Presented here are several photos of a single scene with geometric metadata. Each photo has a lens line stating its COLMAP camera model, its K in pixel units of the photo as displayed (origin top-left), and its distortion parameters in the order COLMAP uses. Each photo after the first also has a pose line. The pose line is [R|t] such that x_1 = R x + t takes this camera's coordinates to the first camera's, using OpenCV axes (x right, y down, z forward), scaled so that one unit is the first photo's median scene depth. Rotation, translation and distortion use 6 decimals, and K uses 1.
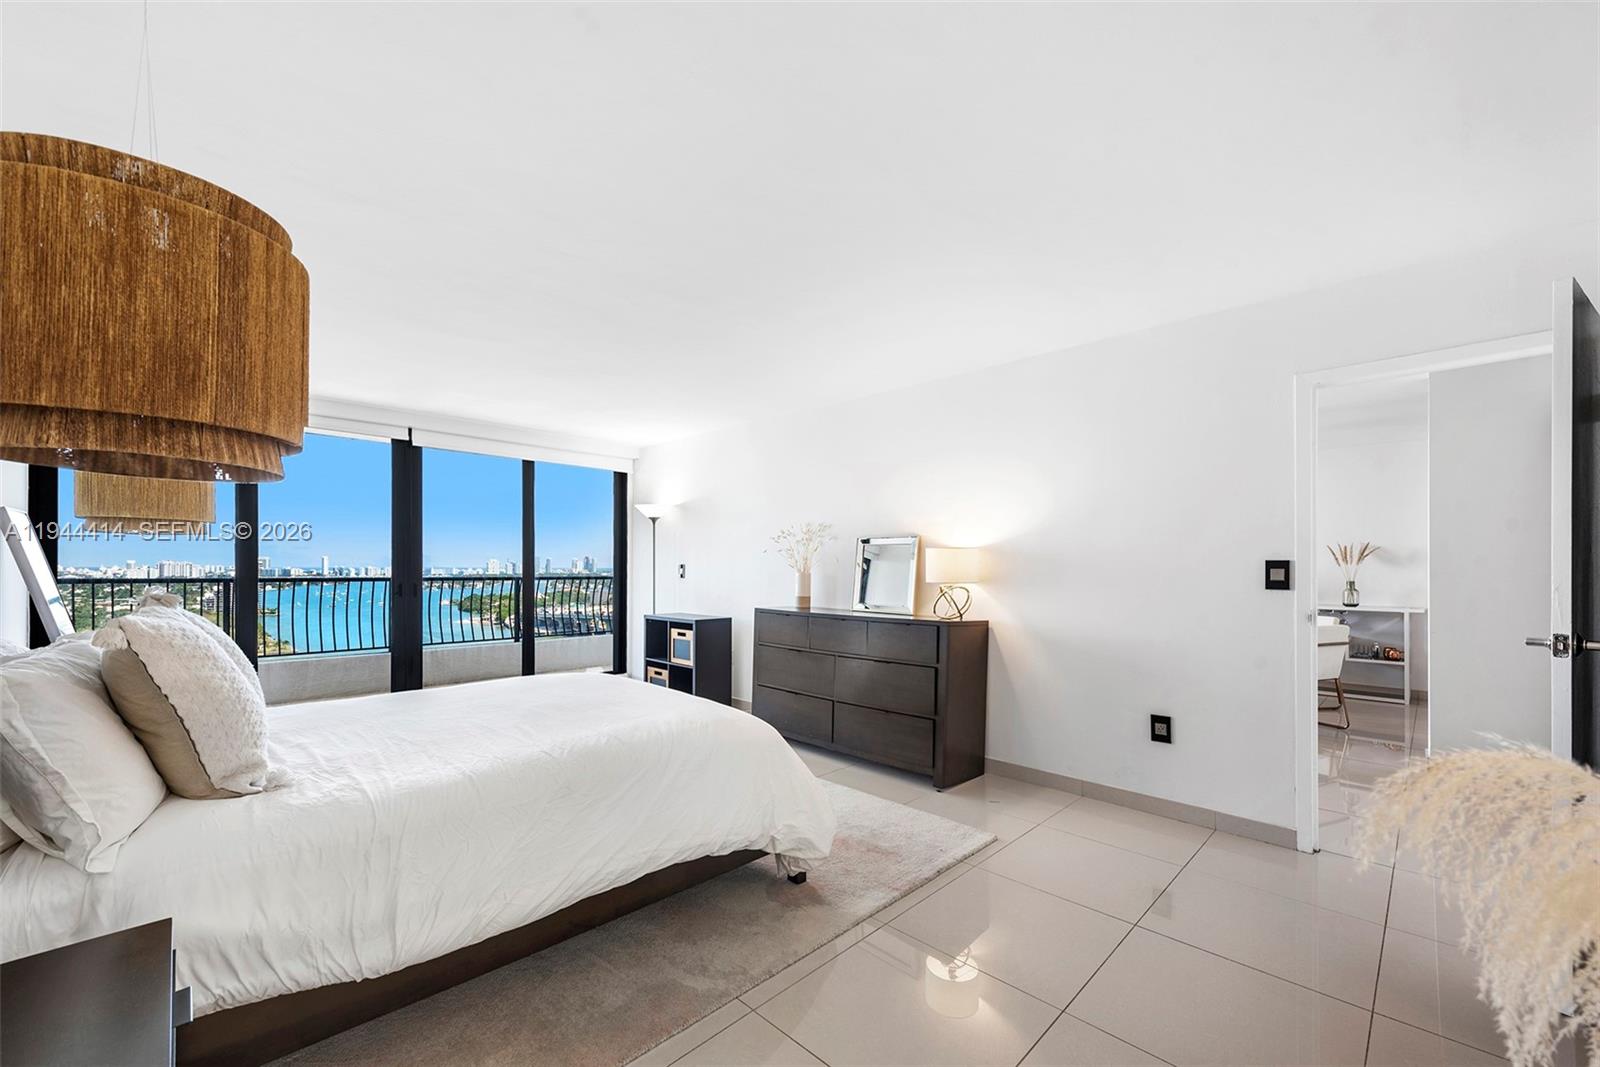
lens RADIAL K [[646.9, 0, 794.0], [0, 646.9, 561.7], [0, 0, 1]] dist [0.002862, 0.000051]
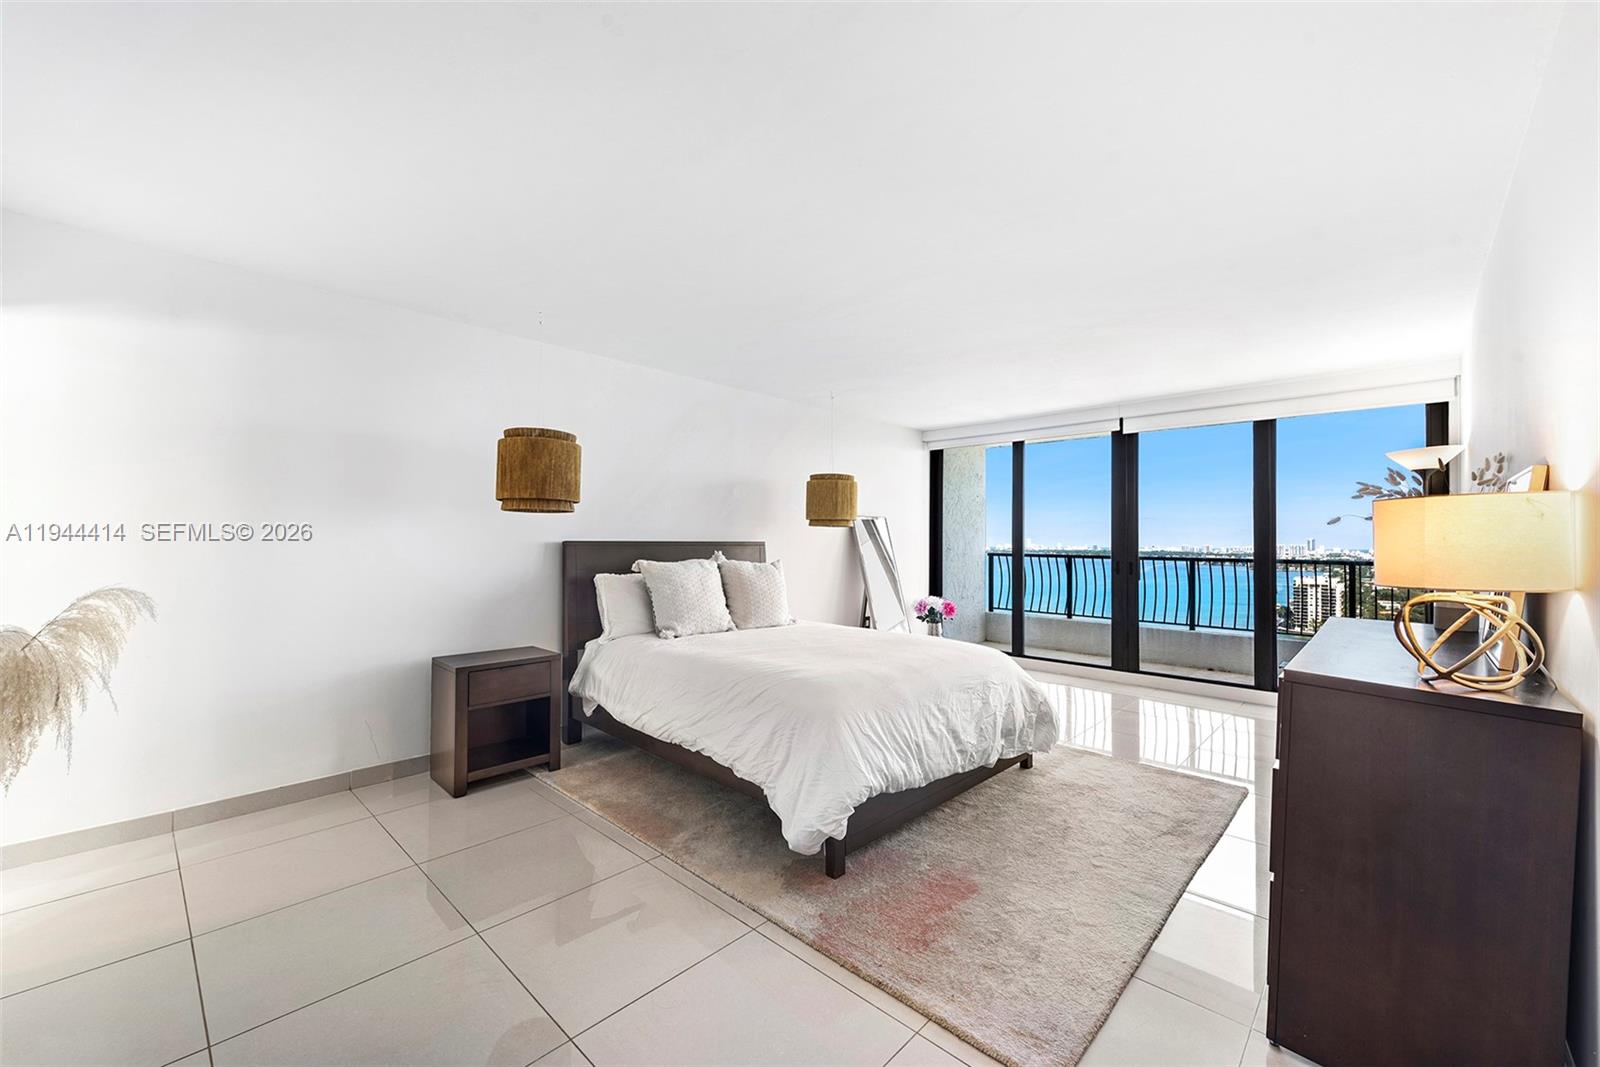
lens RADIAL K [[625.7, 0, 800.0], [0, 625.7, 533.5], [0, 0, 1]] dist [0.002510, 0.000239]
pose [[0.018101, -0.018437, -0.999666, 0.440804], [-0.000644, 0.999830, -0.018452, 0.006064], [0.999836, 0.000978, 0.018086, 0.443567]]
